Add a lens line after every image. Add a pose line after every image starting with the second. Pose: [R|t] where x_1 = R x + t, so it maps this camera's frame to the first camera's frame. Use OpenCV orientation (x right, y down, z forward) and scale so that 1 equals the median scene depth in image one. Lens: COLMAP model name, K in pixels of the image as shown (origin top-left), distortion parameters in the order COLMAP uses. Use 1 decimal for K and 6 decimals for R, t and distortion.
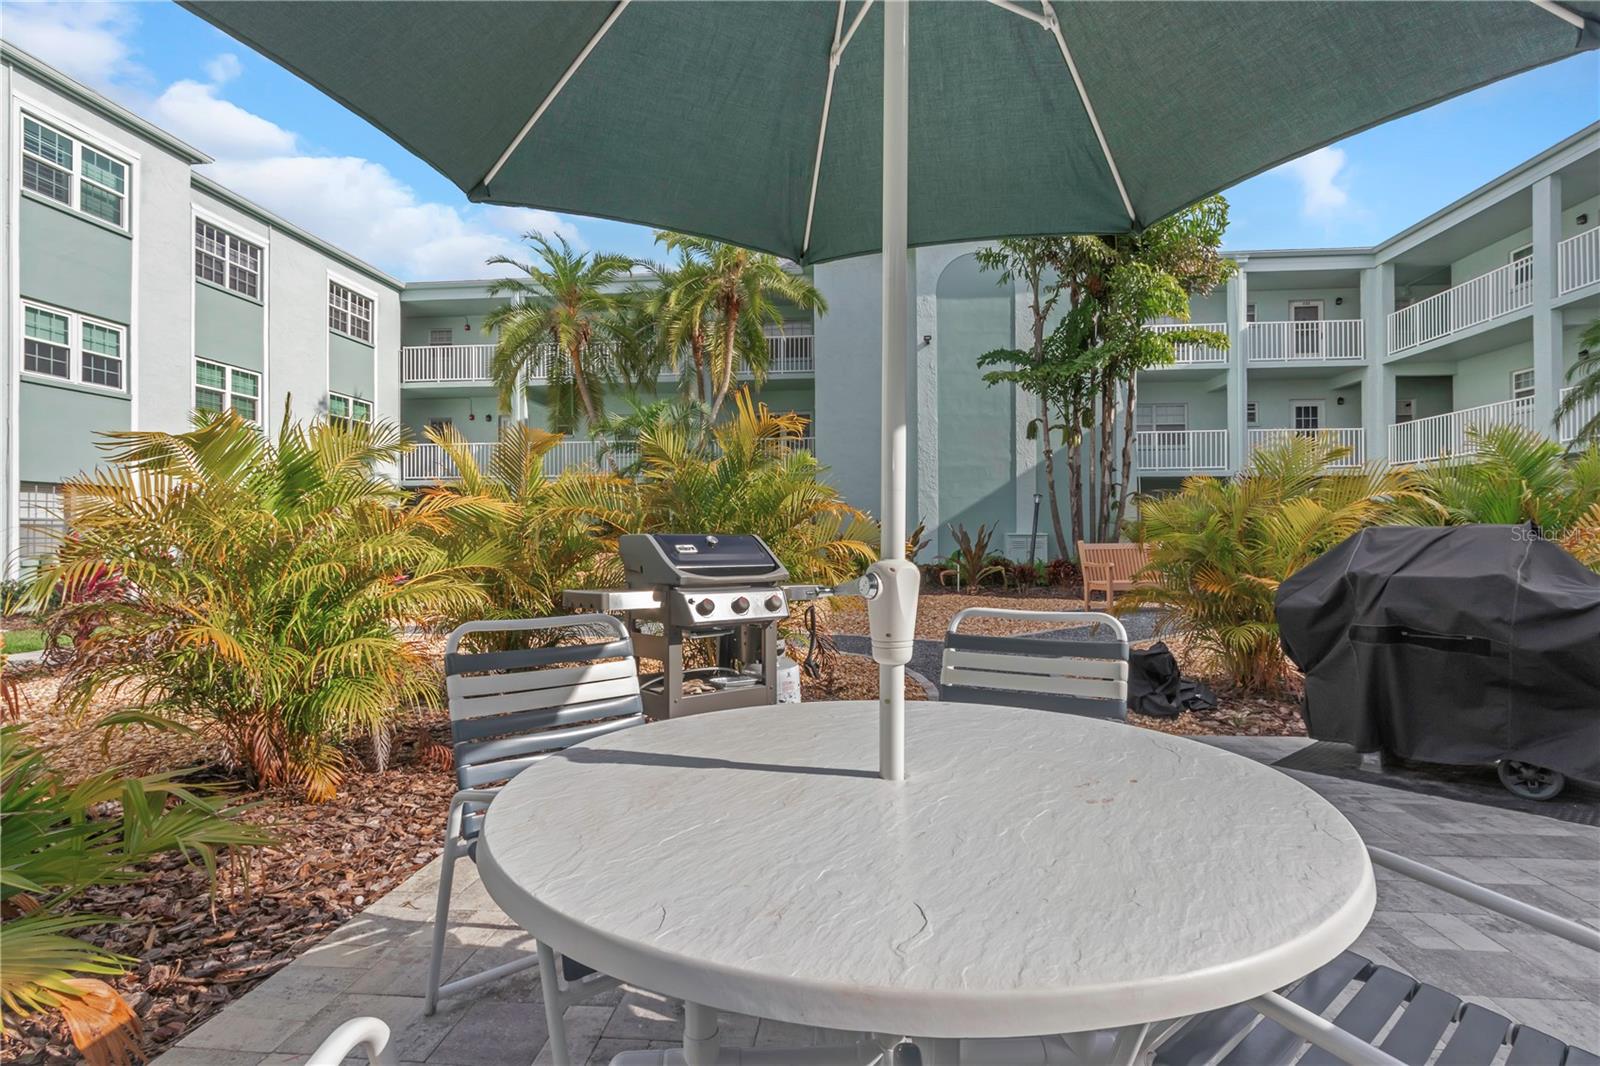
lens RADIAL K [[808.7, 0, 800.0], [0, 808.7, 533.0], [0, 0, 1]] dist [0.004223, 0.000588]
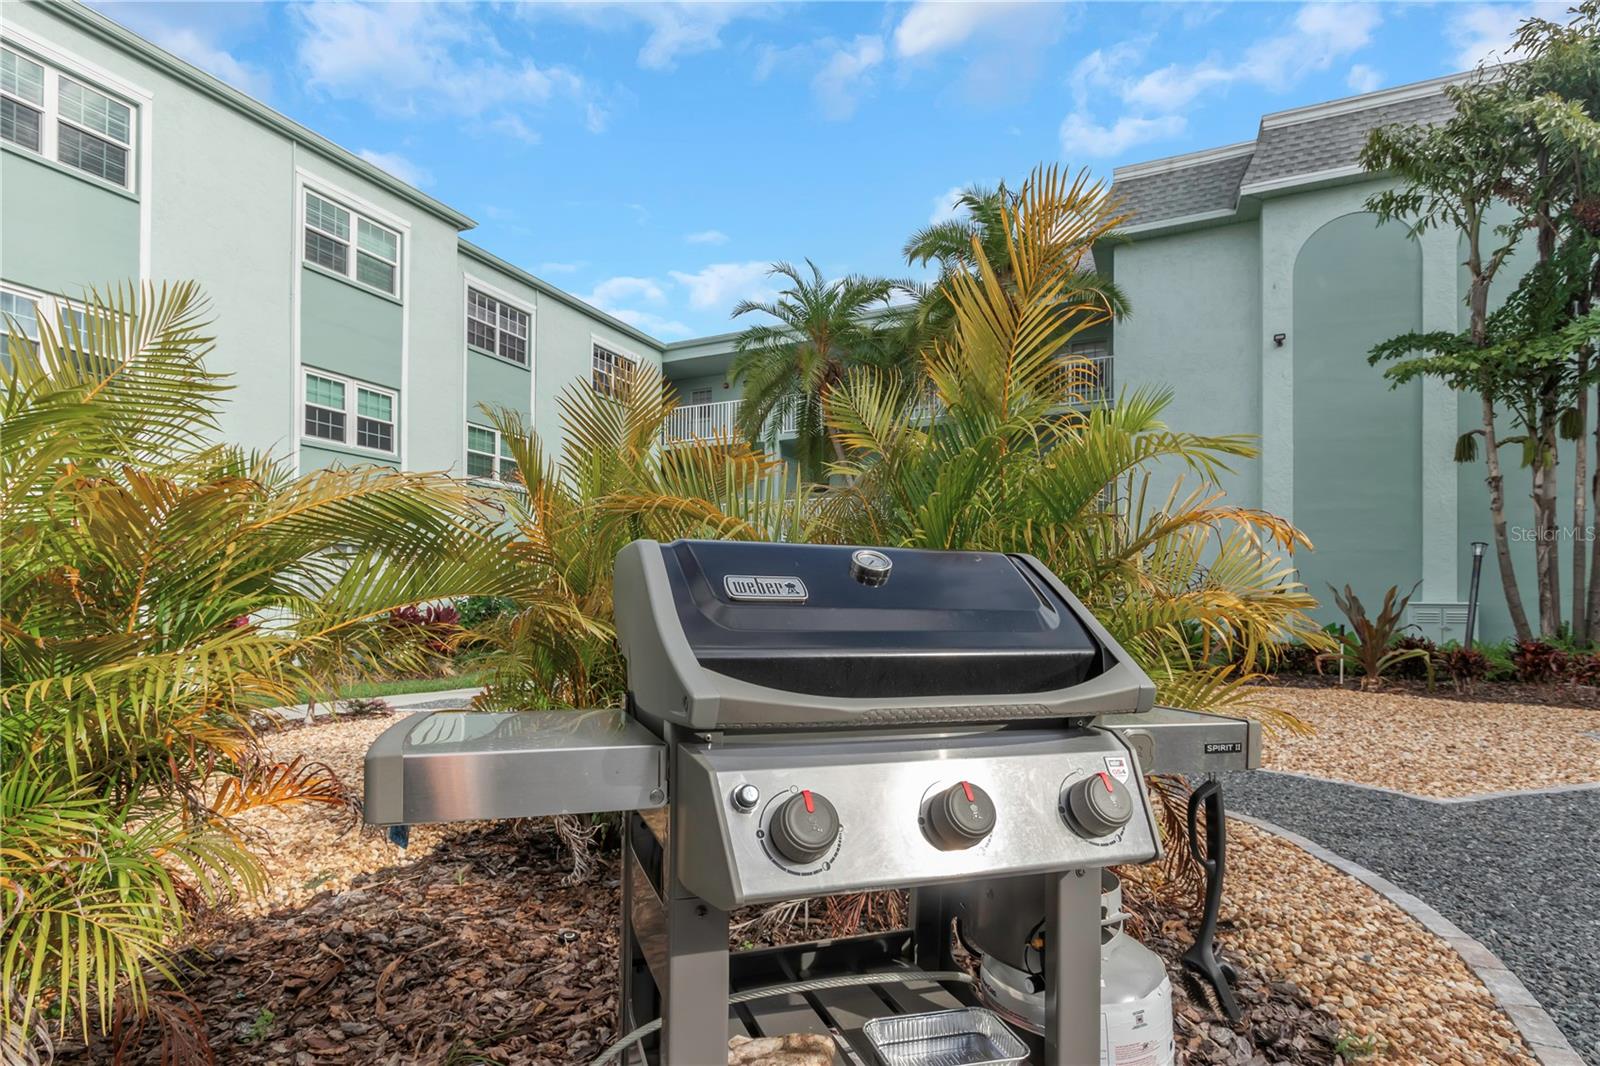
lens RADIAL K [[802.0, 0, 792.4], [0, 802.0, 597.4], [0, 0, 1]] dist [0.005285, 0.000034]
pose [[0.939624, 0.006702, -0.342143, -0.009064], [-0.009097, 0.999944, -0.005395, 0.005810], [0.342088, 0.008182, 0.939632, 0.182164]]
